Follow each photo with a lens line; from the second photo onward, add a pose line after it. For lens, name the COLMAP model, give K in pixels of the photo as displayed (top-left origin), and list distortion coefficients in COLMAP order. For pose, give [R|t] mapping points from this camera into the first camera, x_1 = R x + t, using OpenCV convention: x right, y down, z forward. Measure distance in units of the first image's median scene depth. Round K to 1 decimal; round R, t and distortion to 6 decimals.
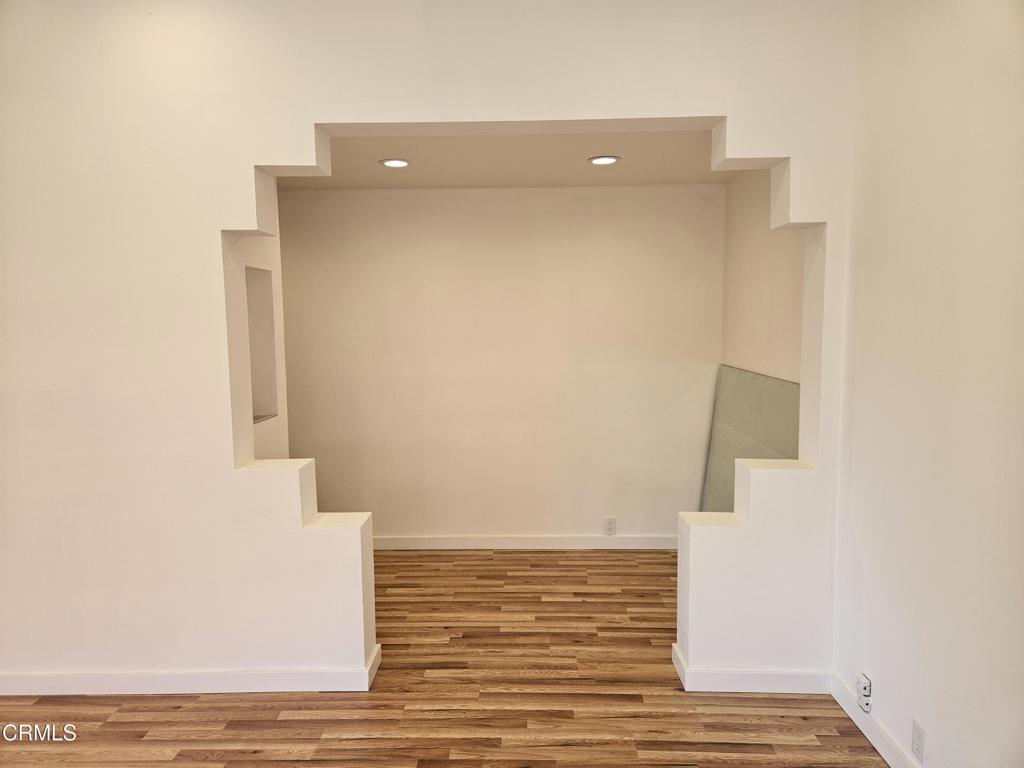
lens RADIAL K [[685.8, 0, 512.0], [0, 685.8, 384.0], [0, 0, 1]] dist [0.076592, -0.065956]
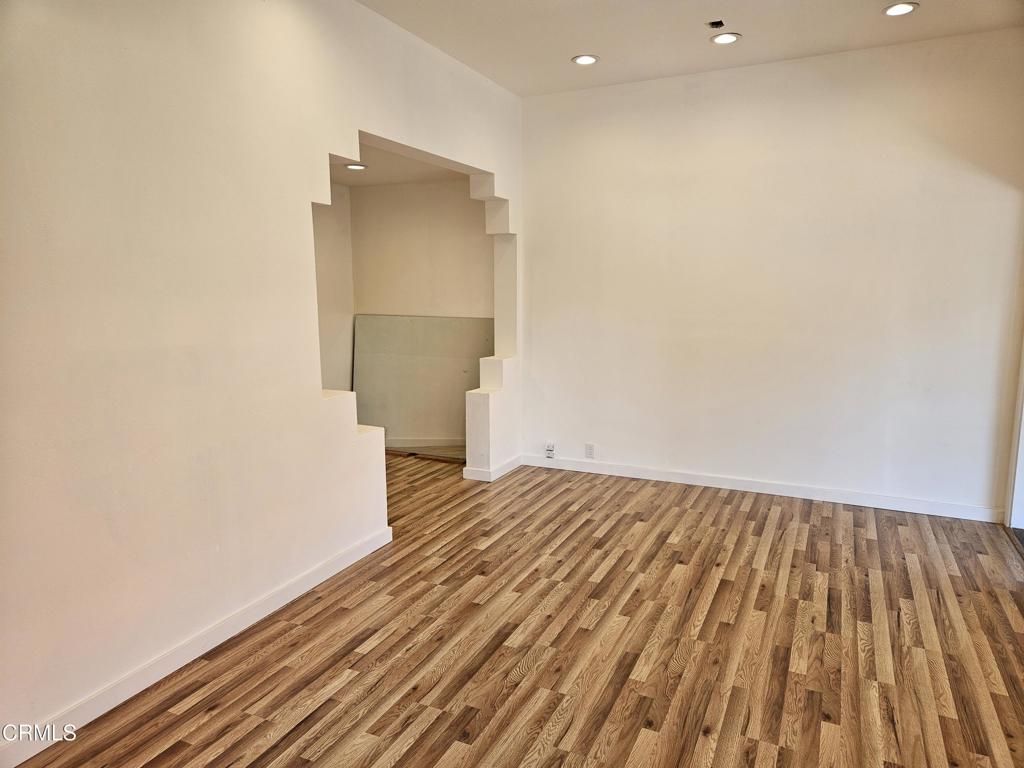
lens RADIAL K [[685.8, 0, 512.0], [0, 685.8, 384.0], [0, 0, 1]] dist [0.076592, -0.065956]
pose [[0.405815, -0.125903, 0.905242, -1.365247], [0.092469, 0.991040, 0.096383, 0.010759], [-0.909266, 0.044593, 0.413821, 0.182340]]
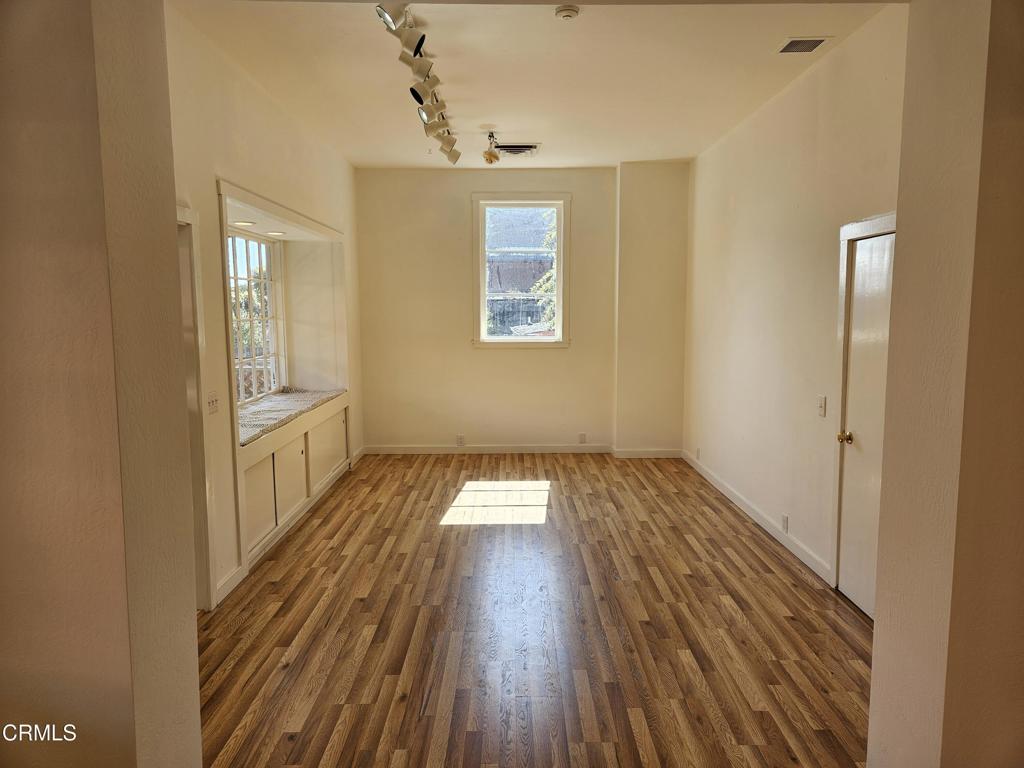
lens RADIAL K [[685.8, 0, 512.0], [0, 685.8, 384.0], [0, 0, 1]] dist [0.076592, -0.065956]
pose [[0.024663, 0.132896, -0.990823, 4.083093], [-0.109234, 0.985548, 0.129469, -0.012396], [0.993710, 0.105039, 0.038823, -0.629467]]
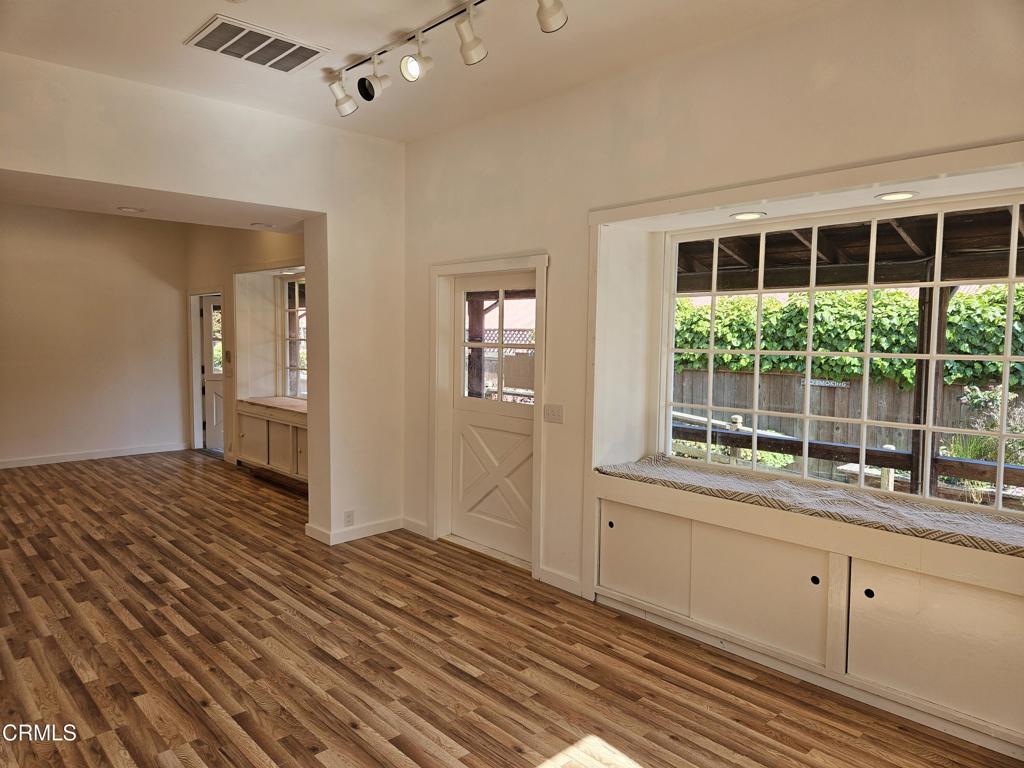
lens RADIAL K [[685.8, 0, 512.0], [0, 685.8, 384.0], [0, 0, 1]] dist [0.076592, -0.065956]
pose [[-0.698324, -0.036868, 0.714832, -1.996544], [0.087968, 0.986681, 0.136826, -0.047262], [-0.710356, 0.158431, -0.685780, 0.904169]]
